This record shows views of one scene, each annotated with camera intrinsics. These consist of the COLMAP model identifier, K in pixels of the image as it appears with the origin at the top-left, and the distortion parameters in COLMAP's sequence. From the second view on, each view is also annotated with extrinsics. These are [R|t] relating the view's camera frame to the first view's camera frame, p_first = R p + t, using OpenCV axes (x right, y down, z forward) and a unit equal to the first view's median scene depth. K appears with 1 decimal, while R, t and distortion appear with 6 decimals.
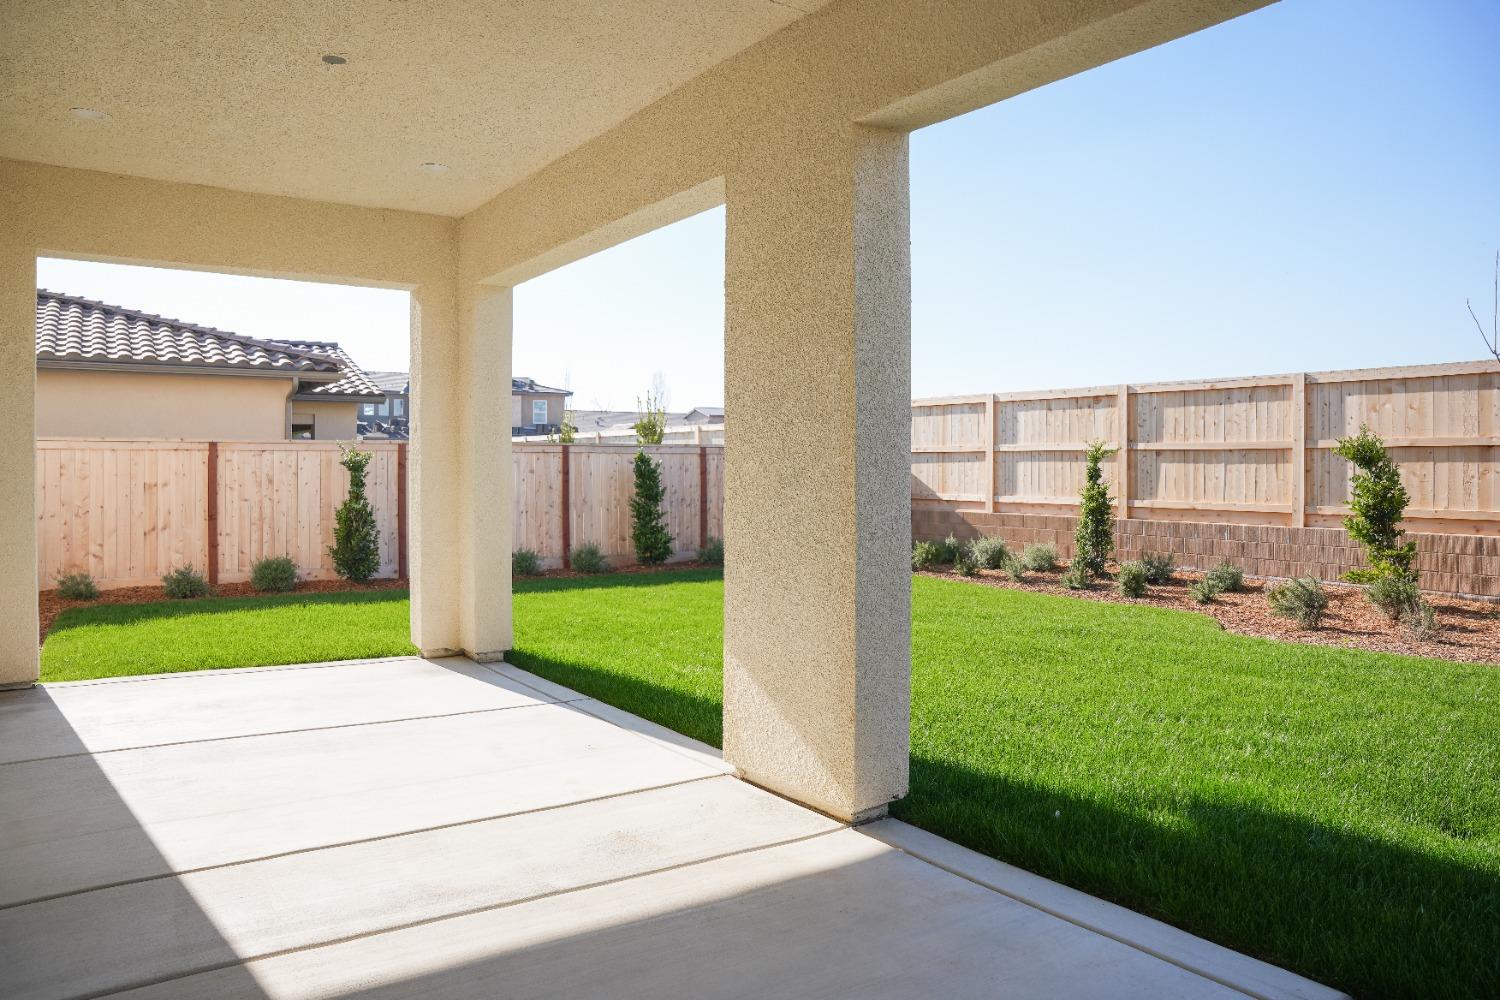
lens RADIAL K [[1065.1, 0, 748.6], [0, 1065.1, 490.6], [0, 0, 1]] dist [-0.104789, 0.037258]
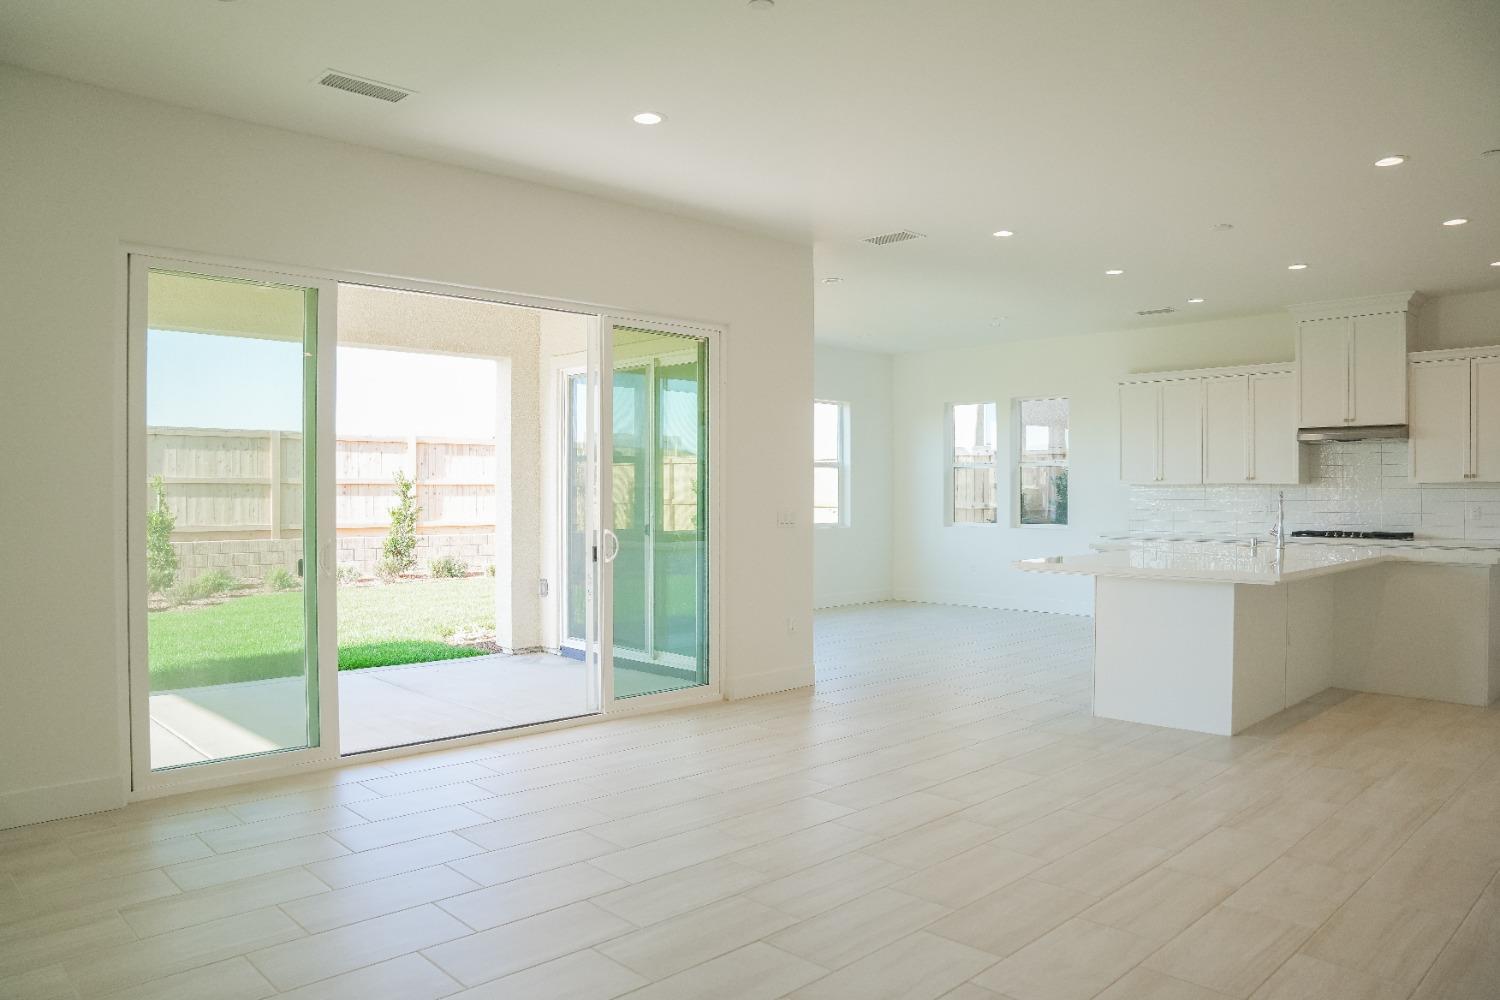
lens RADIAL K [[1065.1, 0, 742.5], [0, 1065.1, 502.6], [0, 0, 1]] dist [-0.104789, 0.037258]
pose [[-0.173814, 0.003663, 0.984772, -1.072845], [0.025322, 0.999679, 0.000750, -0.003580], [-0.984453, 0.025067, -0.173851, 0.822555]]
